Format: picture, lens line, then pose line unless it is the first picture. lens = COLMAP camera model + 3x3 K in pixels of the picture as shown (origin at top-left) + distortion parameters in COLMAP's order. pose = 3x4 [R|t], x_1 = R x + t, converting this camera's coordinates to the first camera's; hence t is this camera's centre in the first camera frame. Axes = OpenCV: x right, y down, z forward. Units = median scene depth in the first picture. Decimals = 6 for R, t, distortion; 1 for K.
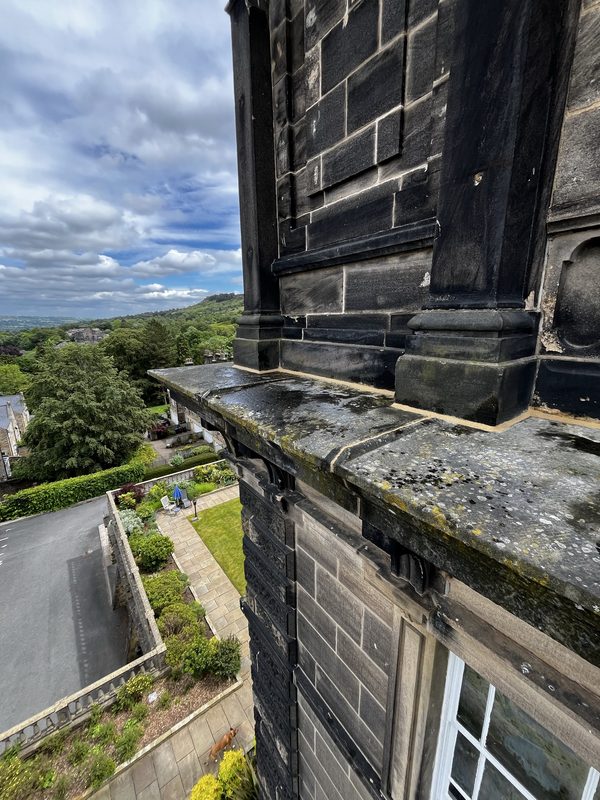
lens RADIAL K [[323.6, 0, 299.8], [0, 323.6, 397.4], [0, 0, 1]] dist [-0.003190, -0.000109]
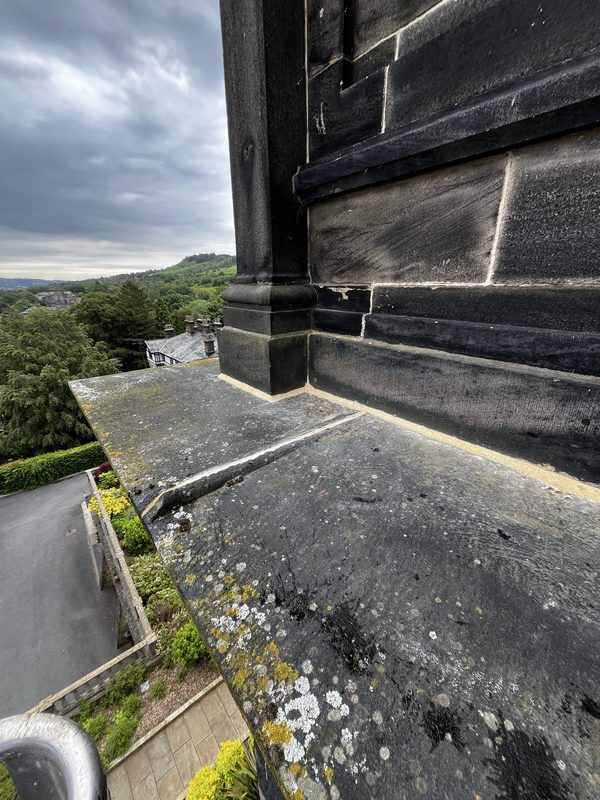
lens RADIAL K [[323.6, 0, 299.8], [0, 323.6, 397.4], [0, 0, 1]] dist [-0.003190, -0.000109]
pose [[0.998956, -0.012636, 0.043893, -0.028212], [0.007936, 0.994371, 0.105658, -0.036569], [-0.044981, -0.105200, 0.993433, 0.132262]]
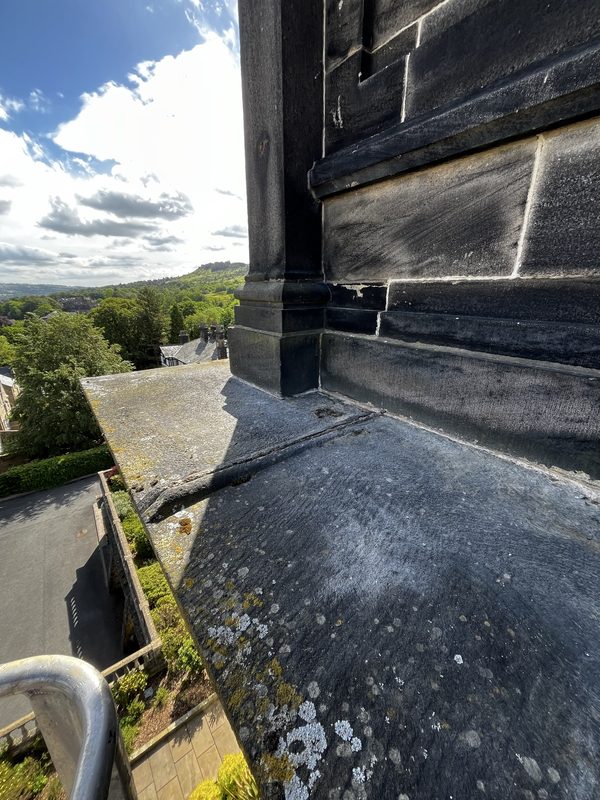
lens RADIAL K [[323.6, 0, 299.8], [0, 323.6, 397.4], [0, 0, 1]] dist [-0.003190, -0.000109]
pose [[0.999920, 0.007778, 0.009962, -0.028013], [-0.008582, 0.996478, 0.083413, -0.033216], [-0.009279, -0.083491, 0.996465, 0.136821]]
